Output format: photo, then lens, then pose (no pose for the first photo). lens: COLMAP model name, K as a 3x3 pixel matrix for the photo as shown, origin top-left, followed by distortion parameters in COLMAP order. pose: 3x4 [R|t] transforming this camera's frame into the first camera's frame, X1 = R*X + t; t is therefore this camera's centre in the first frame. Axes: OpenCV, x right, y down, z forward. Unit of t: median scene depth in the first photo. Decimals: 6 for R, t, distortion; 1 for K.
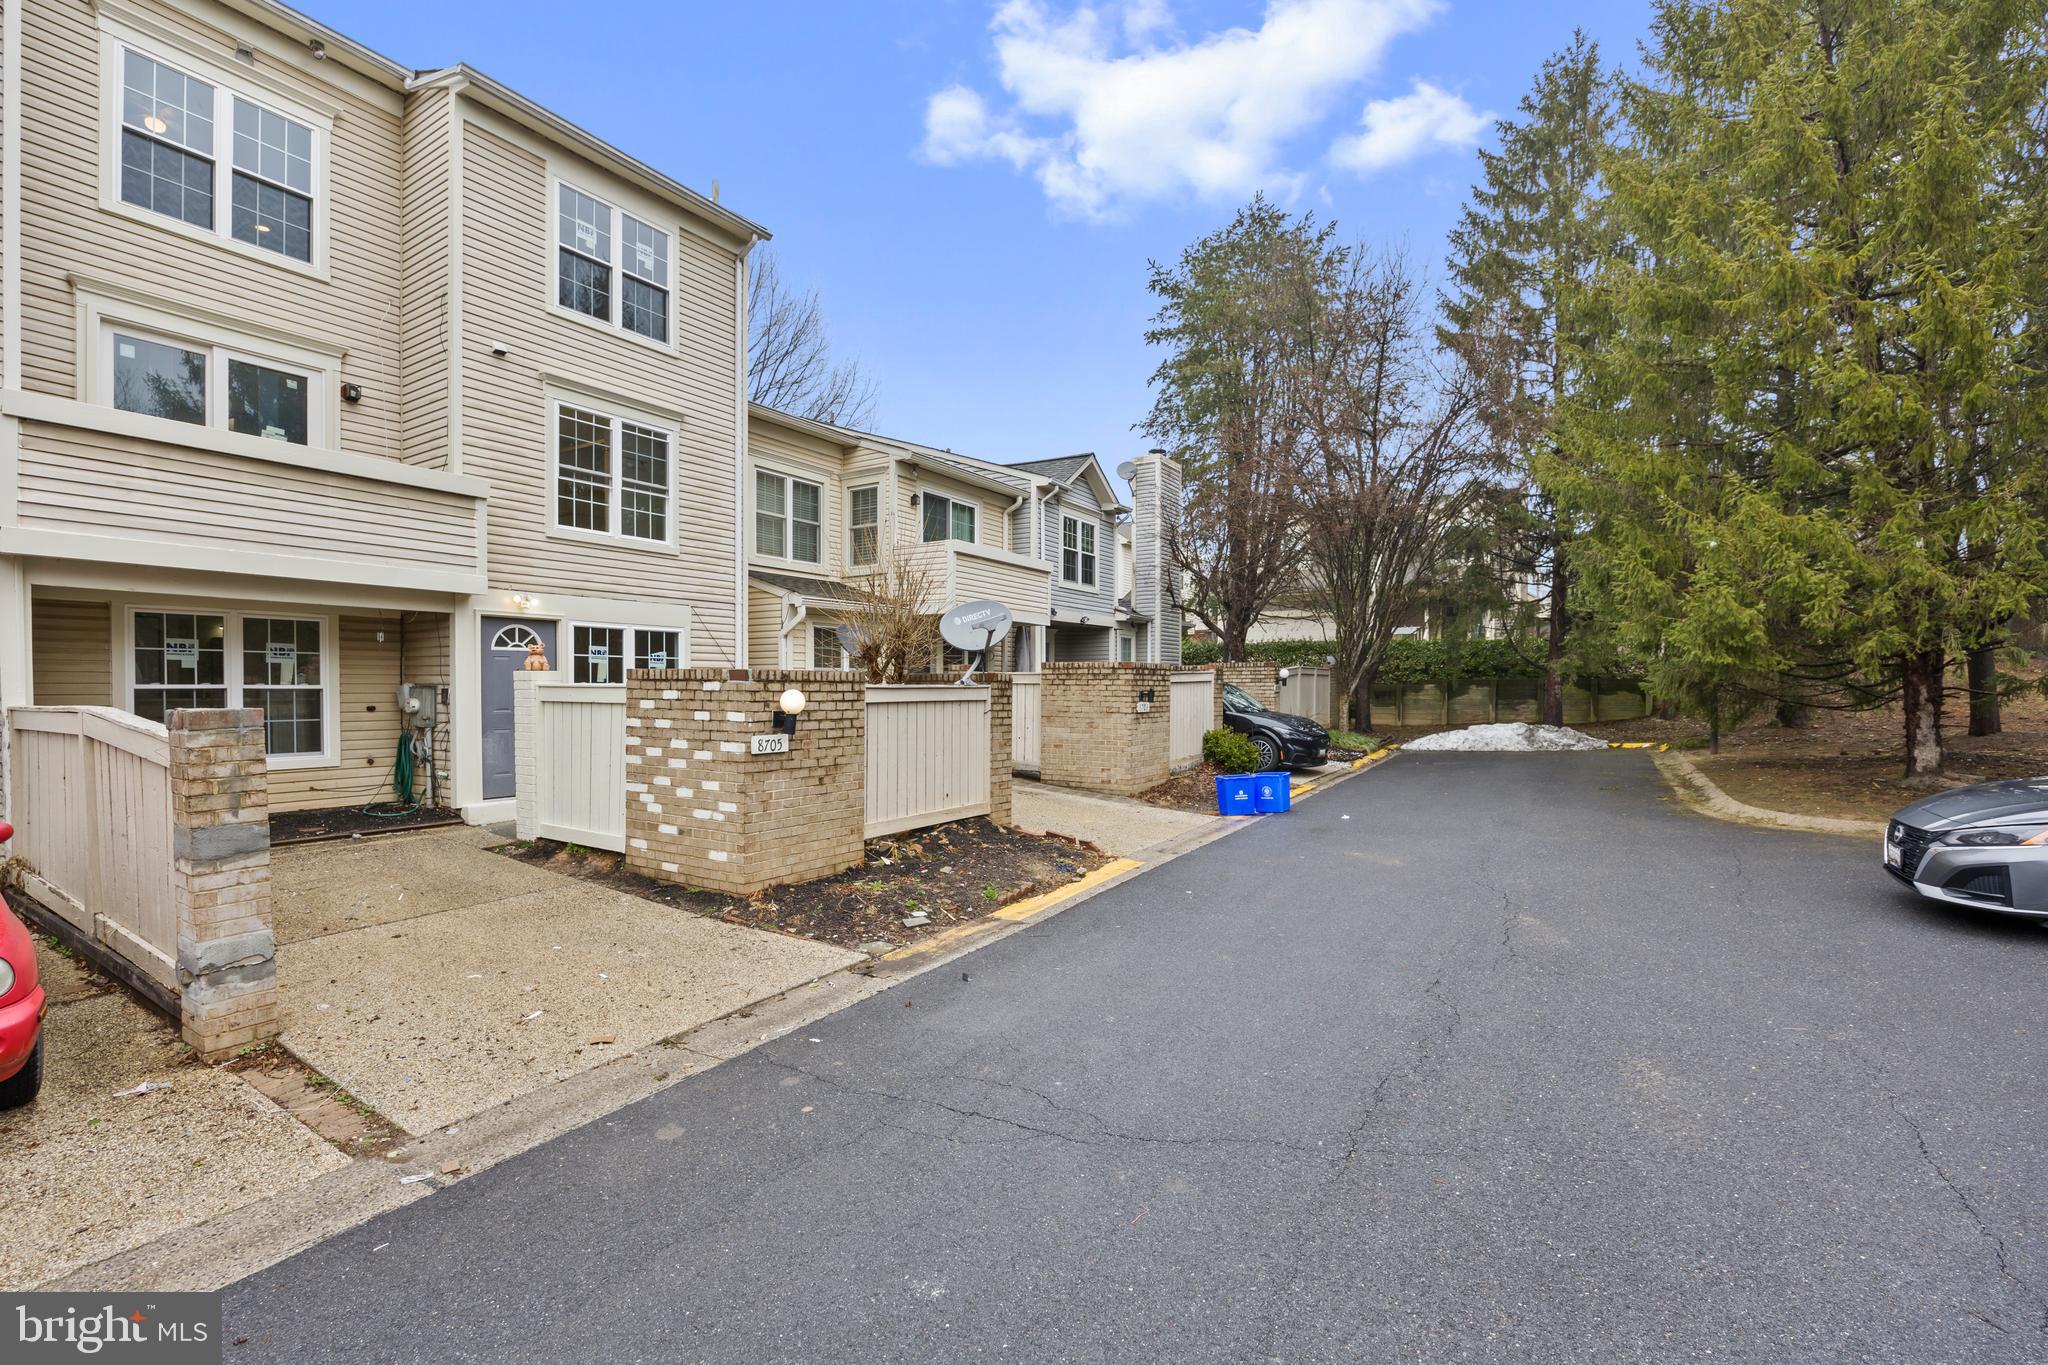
lens RADIAL K [[905.8, 0, 1025.5], [0, 905.8, 707.0], [0, 0, 1]] dist [-0.013088, 0.000092]
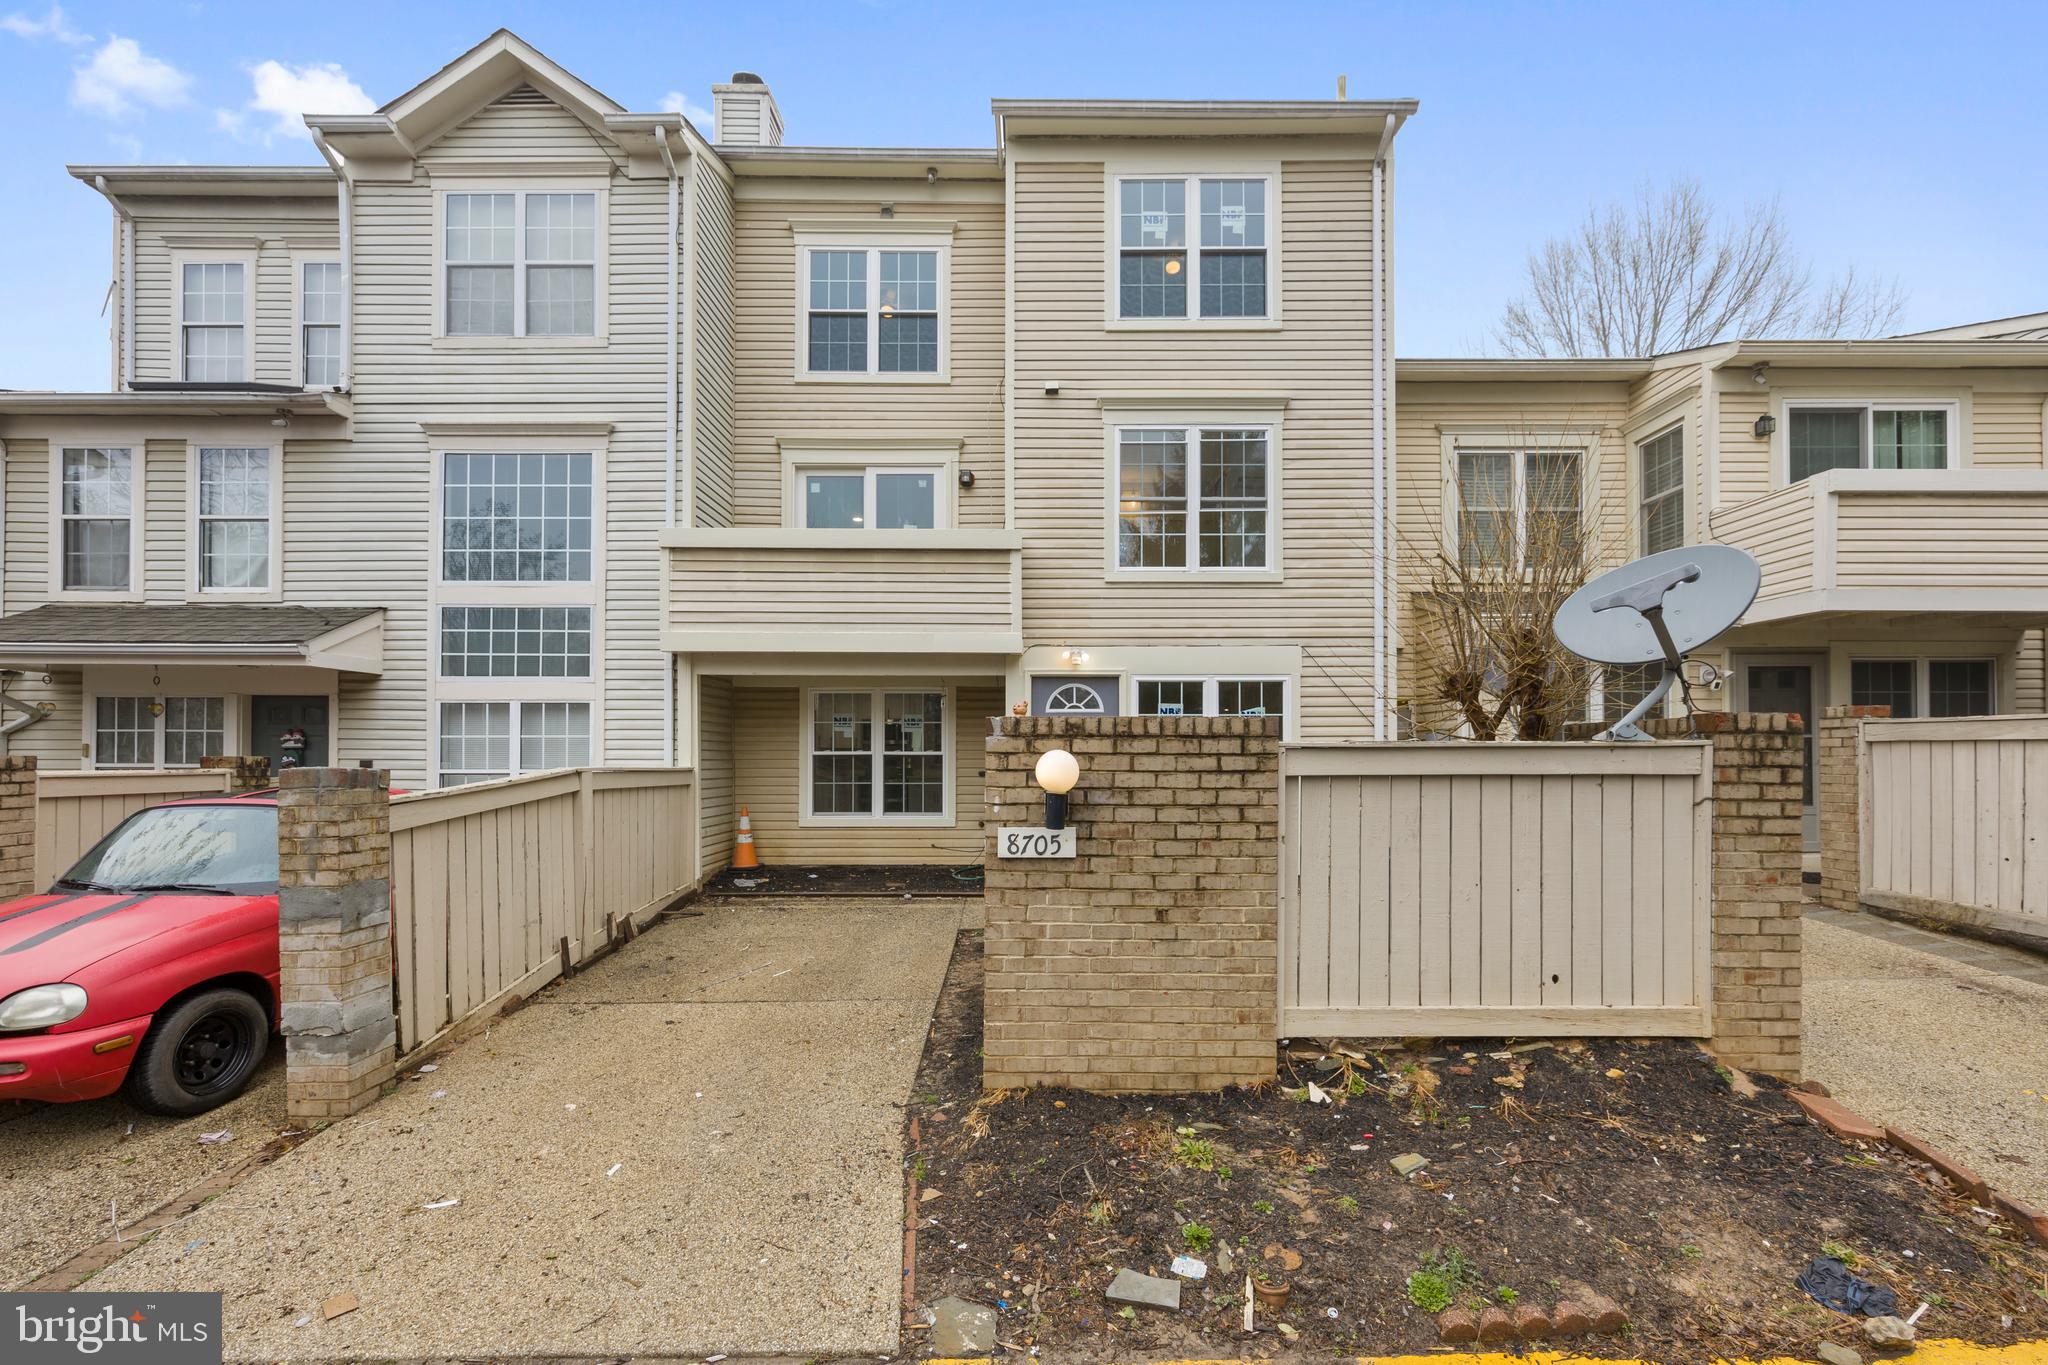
lens RADIAL K [[844.2, 0, 1025.2], [0, 844.2, 749.7], [0, 0, 1]] dist [-0.001934, -0.000398]
pose [[0.524883, -0.009727, -0.851119, 0.172229], [-0.018199, 0.999578, -0.022647, -0.006446], [0.850980, 0.027377, 0.524485, 0.666457]]
